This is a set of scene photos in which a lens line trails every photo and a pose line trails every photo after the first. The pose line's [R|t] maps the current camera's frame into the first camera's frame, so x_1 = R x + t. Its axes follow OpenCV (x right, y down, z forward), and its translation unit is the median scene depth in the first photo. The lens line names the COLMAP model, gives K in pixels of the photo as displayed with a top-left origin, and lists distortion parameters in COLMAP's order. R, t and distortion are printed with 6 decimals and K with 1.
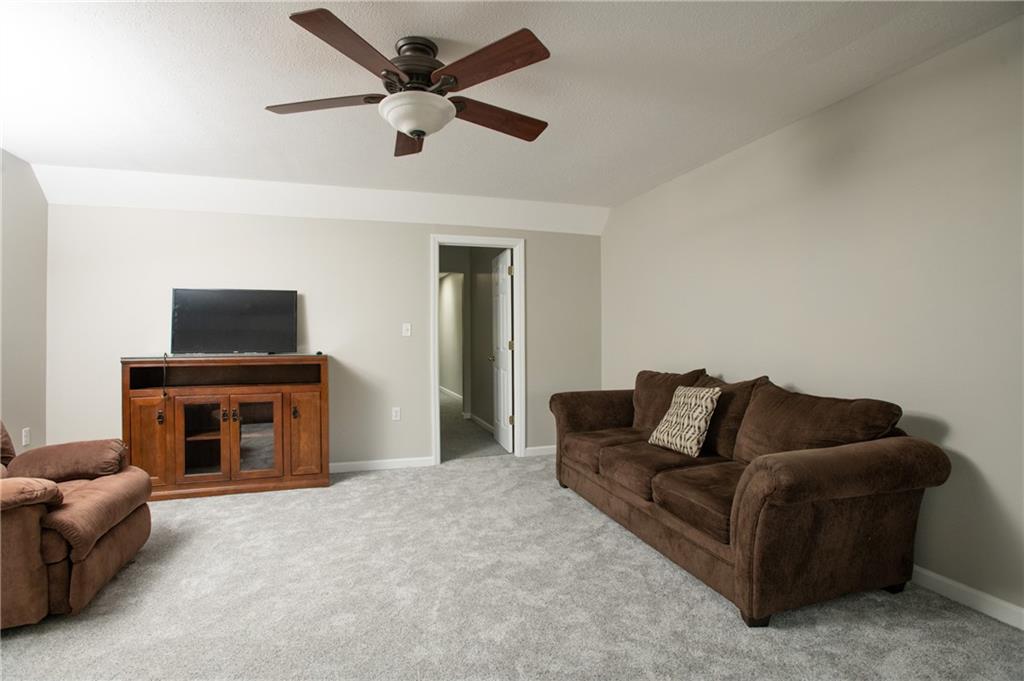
lens RADIAL K [[499.0, 0, 510.7], [0, 499.0, 339.9], [0, 0, 1]] dist [-0.063462, 0.022821]
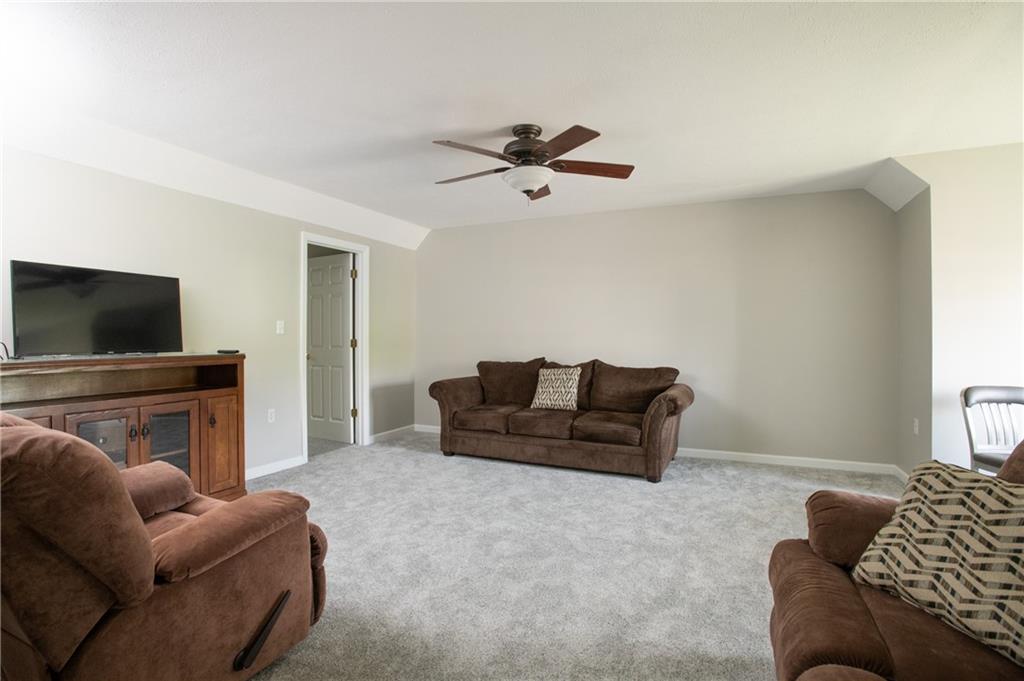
lens RADIAL K [[499.0, 0, 509.2], [0, 499.0, 337.4], [0, 0, 1]] dist [-0.063462, 0.022821]
pose [[0.680453, 0.006013, 0.732767, -0.818472], [-0.000489, 0.999970, -0.007752, 0.008714], [-0.732791, 0.004917, 0.680436, 0.038682]]
